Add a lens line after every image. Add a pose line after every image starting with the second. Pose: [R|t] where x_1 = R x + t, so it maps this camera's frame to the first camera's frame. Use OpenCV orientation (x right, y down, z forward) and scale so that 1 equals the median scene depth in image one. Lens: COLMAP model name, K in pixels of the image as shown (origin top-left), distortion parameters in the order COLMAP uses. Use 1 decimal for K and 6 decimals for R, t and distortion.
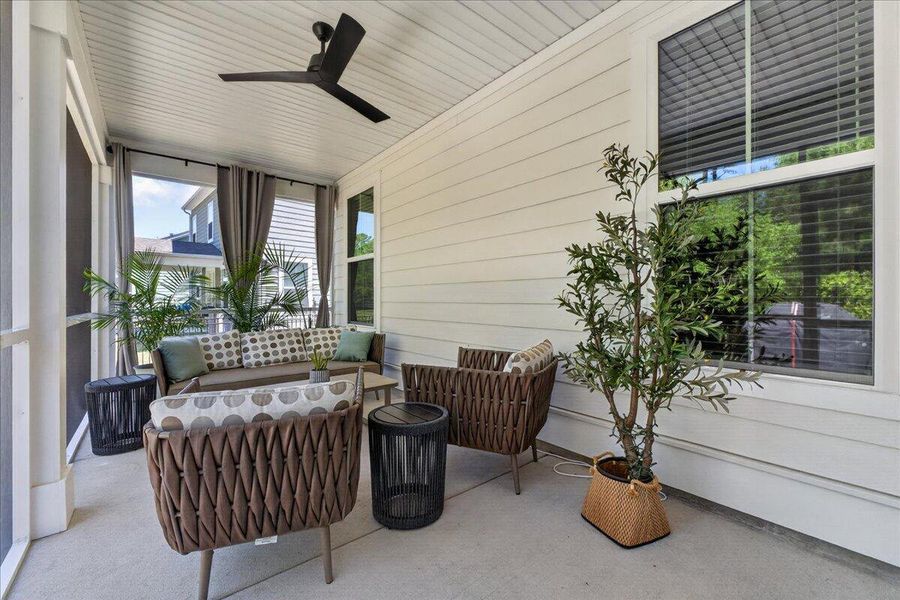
lens RADIAL K [[372.7, 0, 452.4], [0, 372.7, 300.3], [0, 0, 1]] dist [0.000702, 0.000248]
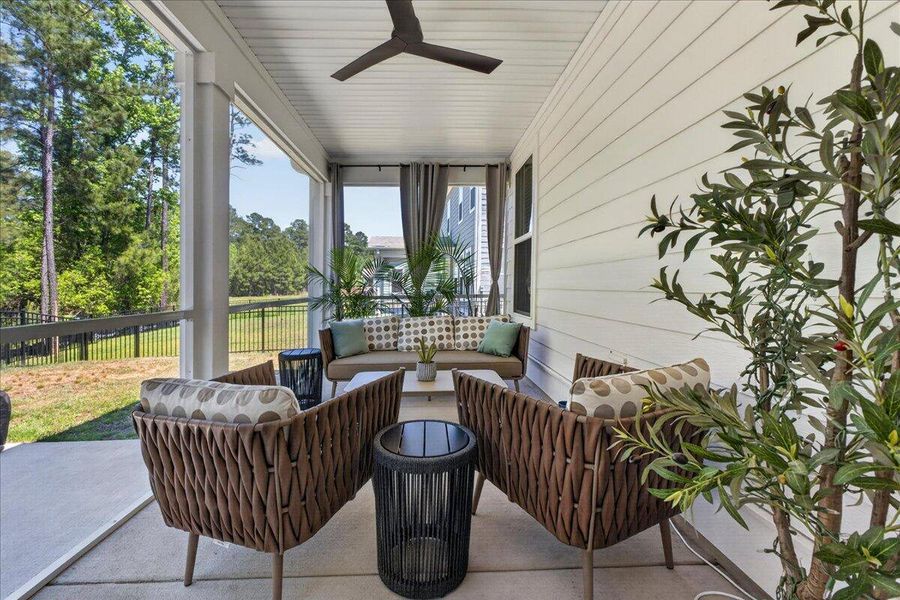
lens RADIAL K [[372.7, 0, 452.4], [0, 372.7, 300.3], [0, 0, 1]] dist [0.000702, 0.000248]
pose [[0.793012, 0.023227, -0.608764, 0.197634], [0.005424, 0.998964, 0.045180, -0.010890], [0.609182, -0.039130, 0.792064, 0.225648]]
